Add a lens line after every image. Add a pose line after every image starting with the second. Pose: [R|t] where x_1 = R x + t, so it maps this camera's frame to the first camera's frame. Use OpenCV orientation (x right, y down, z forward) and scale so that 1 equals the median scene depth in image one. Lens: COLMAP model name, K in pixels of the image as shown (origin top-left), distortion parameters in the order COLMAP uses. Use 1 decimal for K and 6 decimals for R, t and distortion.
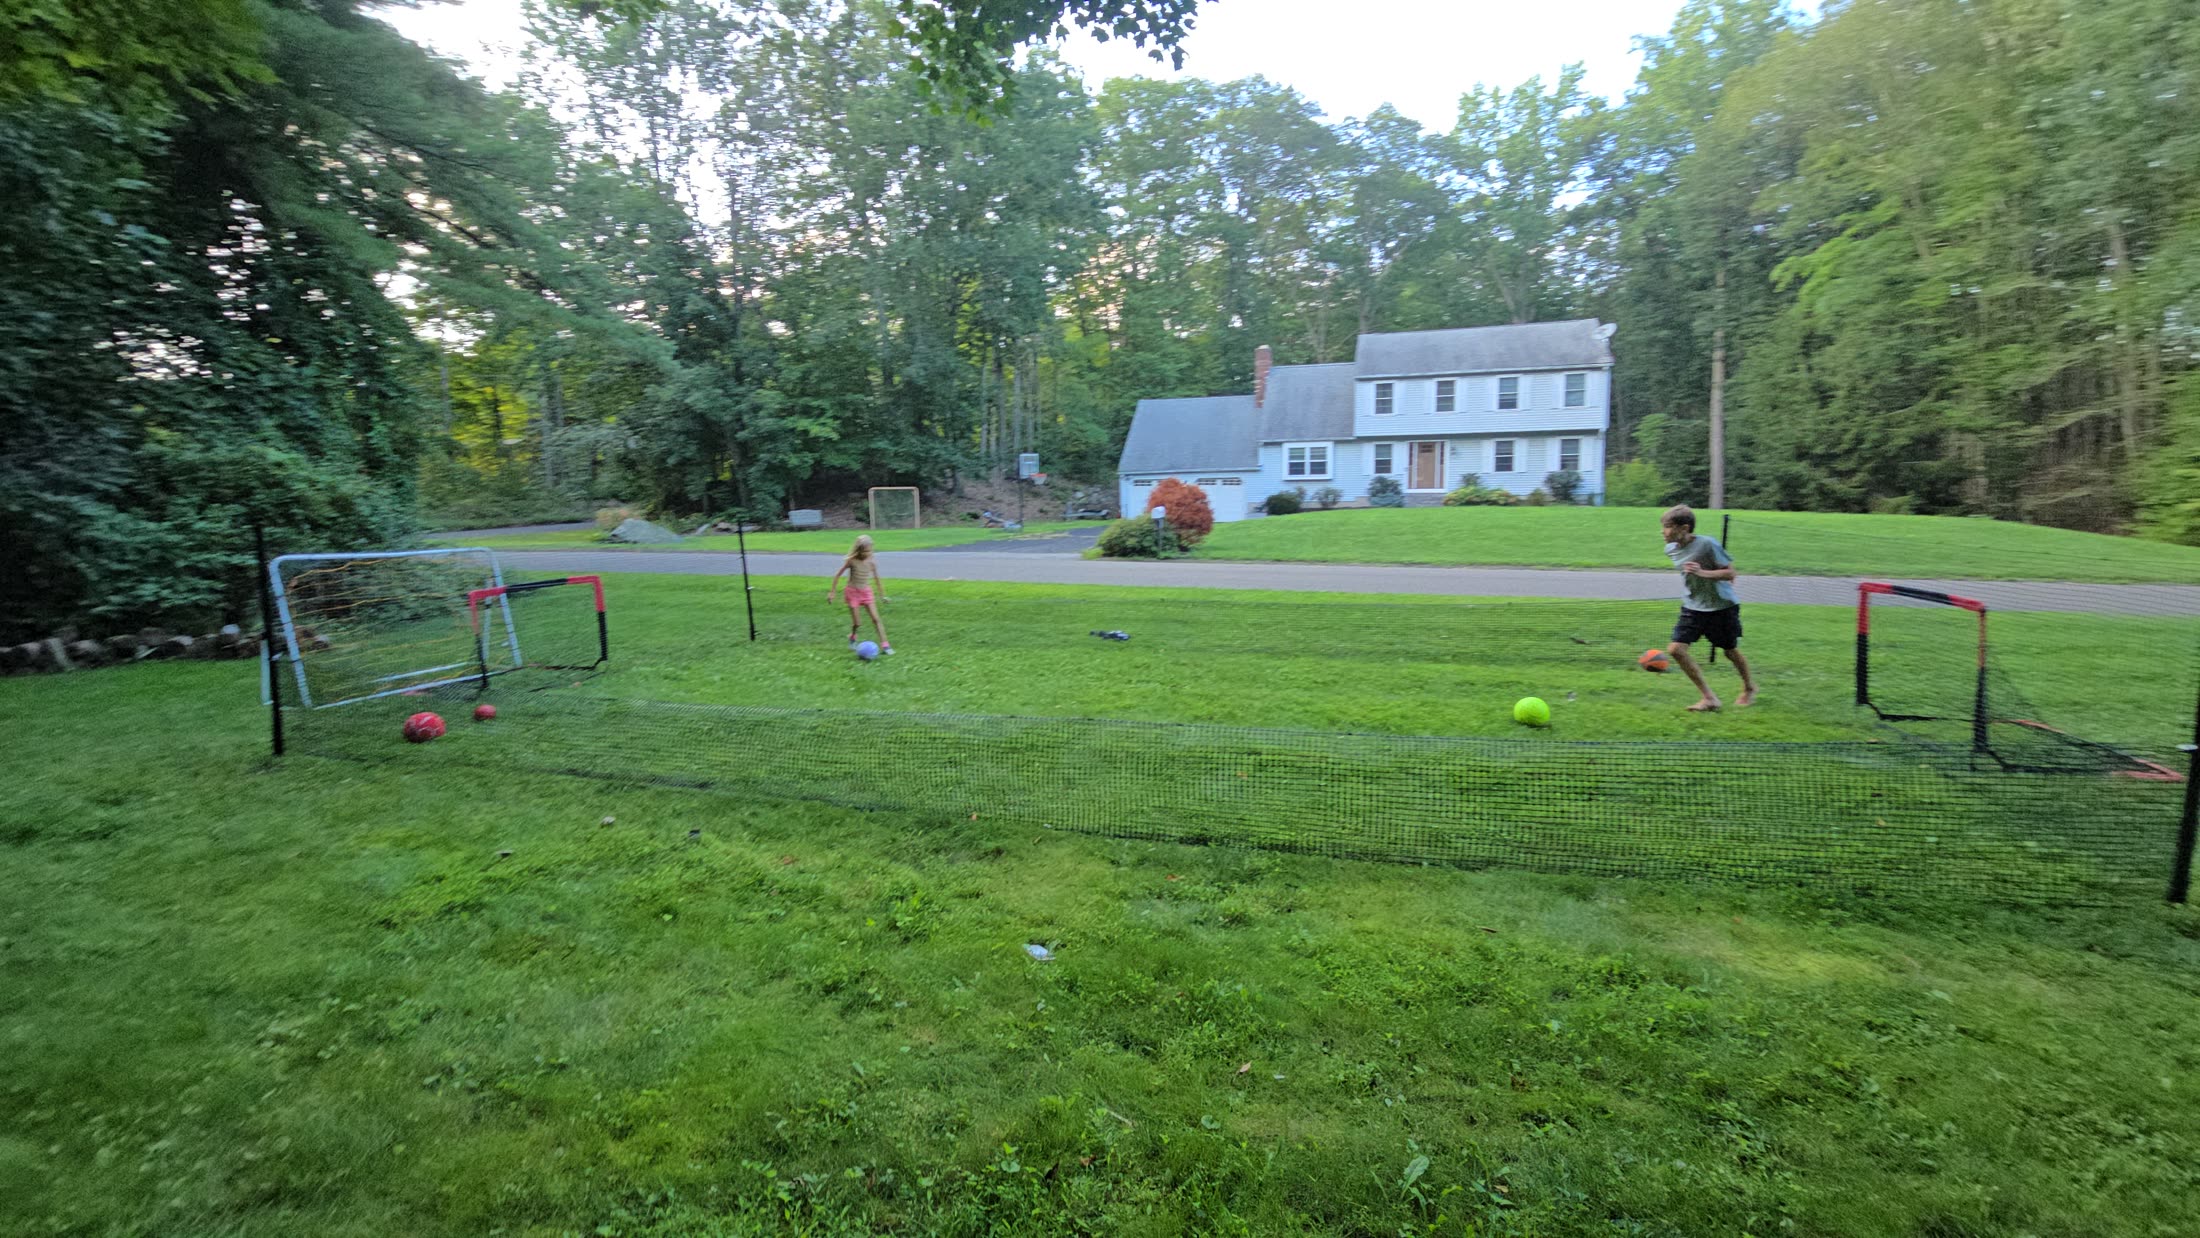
lens RADIAL K [[905.6, 0, 1100.5], [0, 905.6, 586.1], [0, 0, 1]] dist [0.016098, 0.000173]
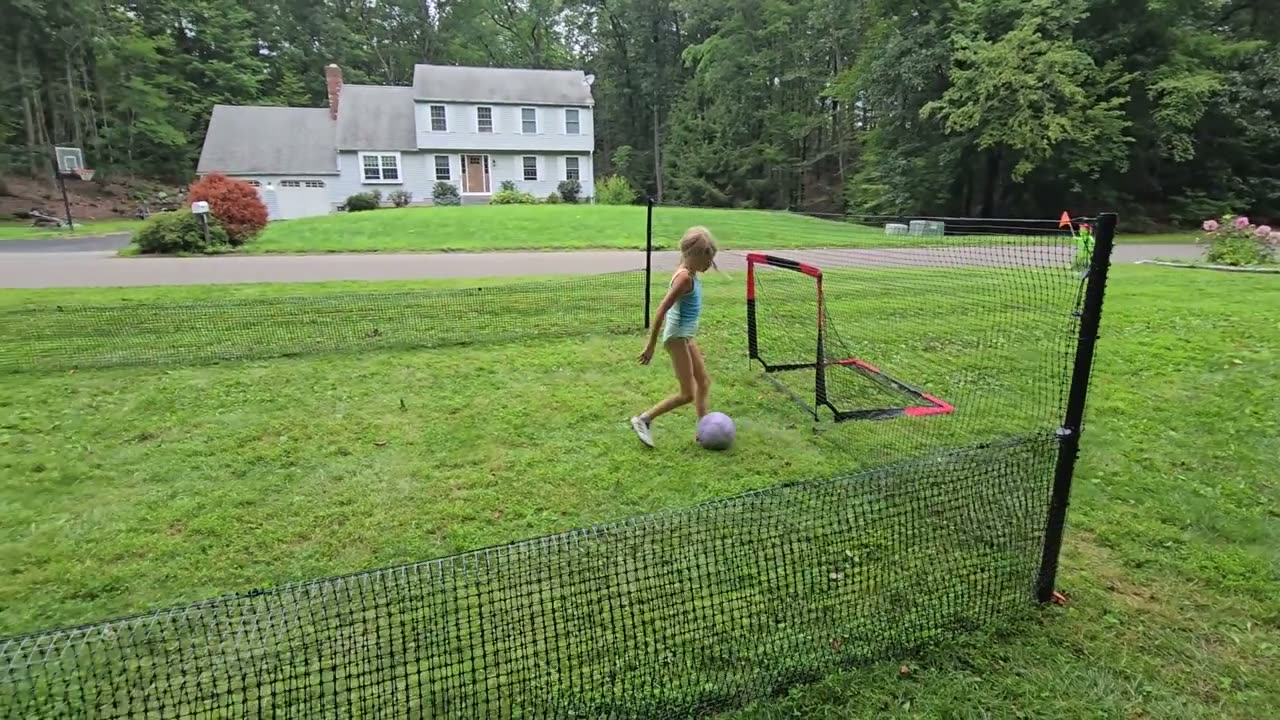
lens RADIAL K [[526.9, 0, 640.3], [0, 526.9, 340.9], [0, 0, 1]] dist [0.016098, 0.000173]
pose [[0.855197, -0.121895, 0.503766, 0.150899], [0.048936, 0.986599, 0.155651, -0.002378], [-0.515988, -0.108460, 0.849701, 0.205571]]
